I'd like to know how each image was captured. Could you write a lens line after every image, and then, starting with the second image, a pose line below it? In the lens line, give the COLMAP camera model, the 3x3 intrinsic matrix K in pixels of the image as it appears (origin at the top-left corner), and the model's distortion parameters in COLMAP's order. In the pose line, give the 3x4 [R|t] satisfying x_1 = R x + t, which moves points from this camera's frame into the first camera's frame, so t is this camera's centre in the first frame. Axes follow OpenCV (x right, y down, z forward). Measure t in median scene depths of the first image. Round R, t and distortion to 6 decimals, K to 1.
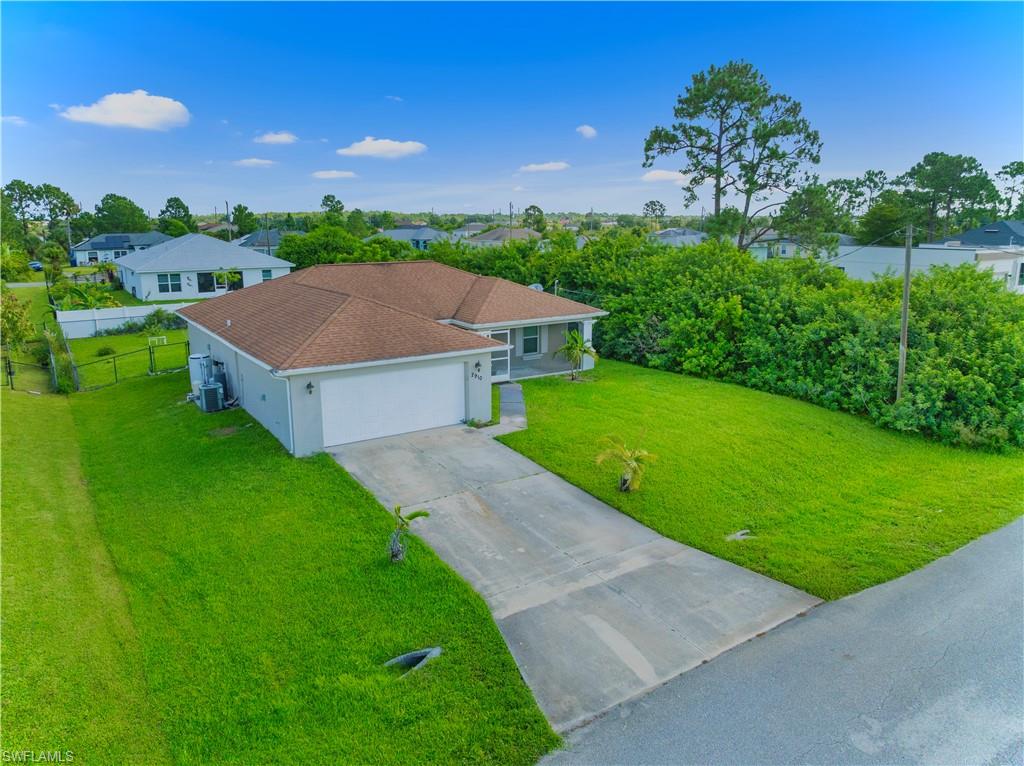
lens RADIAL K [[717.9, 0, 512.0], [0, 717.9, 383.0], [0, 0, 1]] dist [-0.040411, 0.000517]
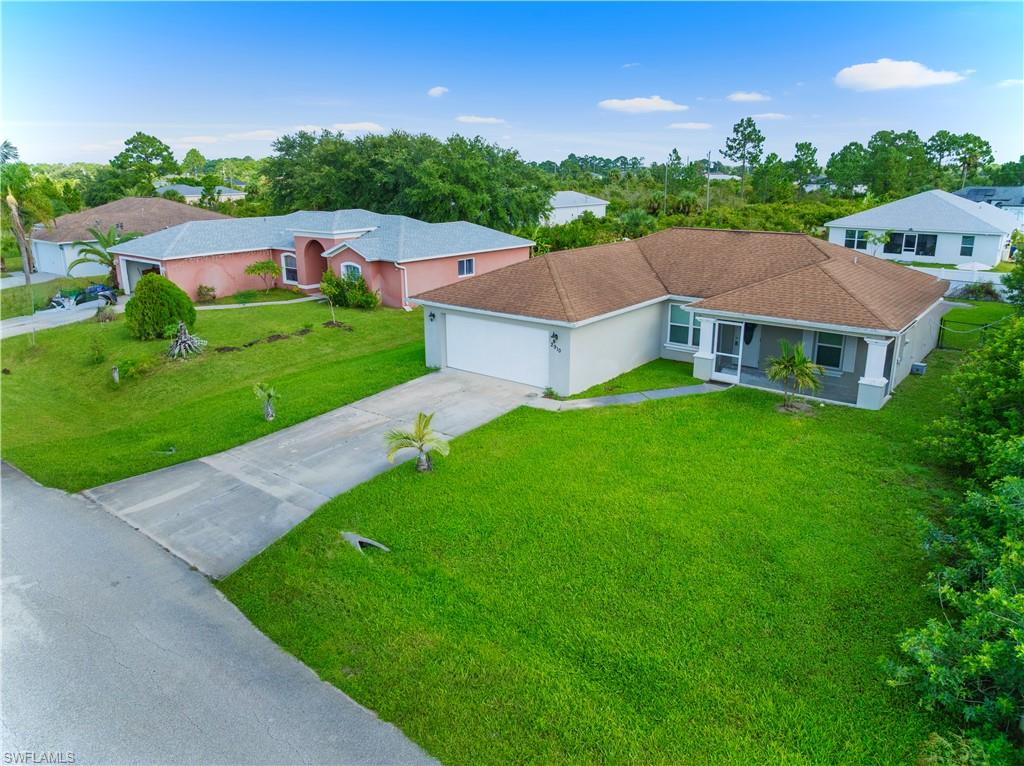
lens RADIAL K [[717.9, 0, 512.0], [0, 717.9, 383.0], [0, 0, 1]] dist [-0.040411, 0.000517]
pose [[0.296820, 0.273369, -0.914968, 0.974154], [-0.207425, 0.953729, 0.217660, -0.189368], [0.932133, 0.125181, 0.339790, 0.691590]]
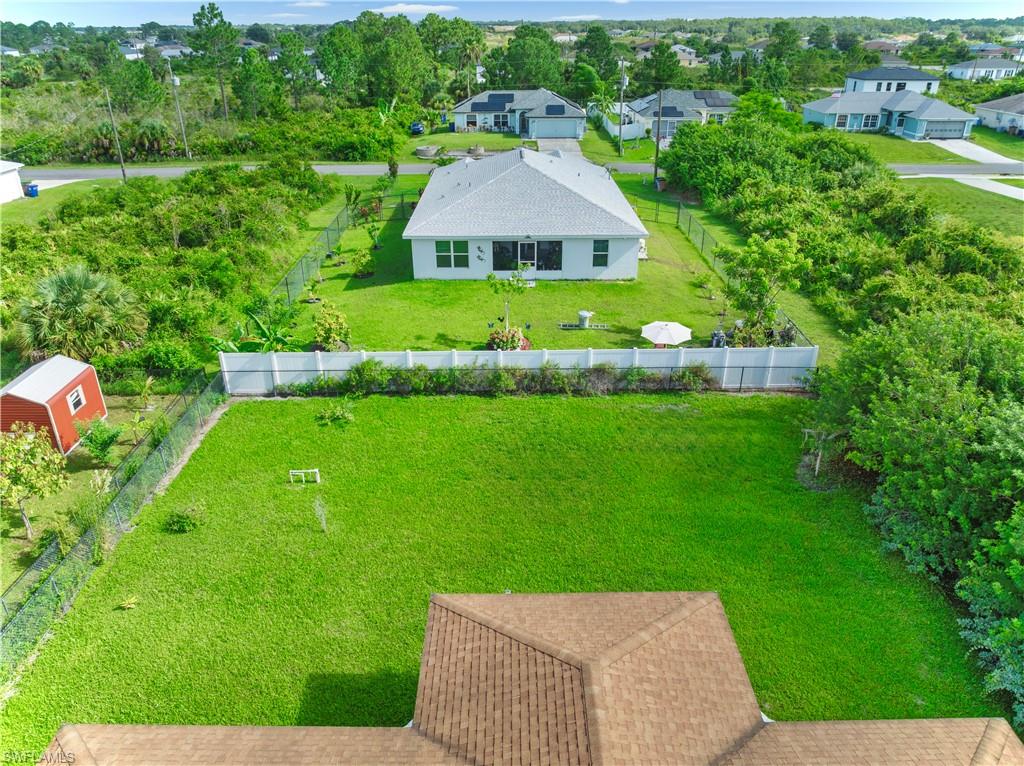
lens RADIAL K [[717.9, 0, 512.0], [0, 717.9, 383.0], [0, 0, 1]] dist [-0.040411, 0.000517]
pose [[0.831670, 0.252916, -0.494327, -0.224793], [-0.123925, 0.952334, 0.278753, -0.630372], [0.541265, -0.170571, 0.823370, 1.335376]]
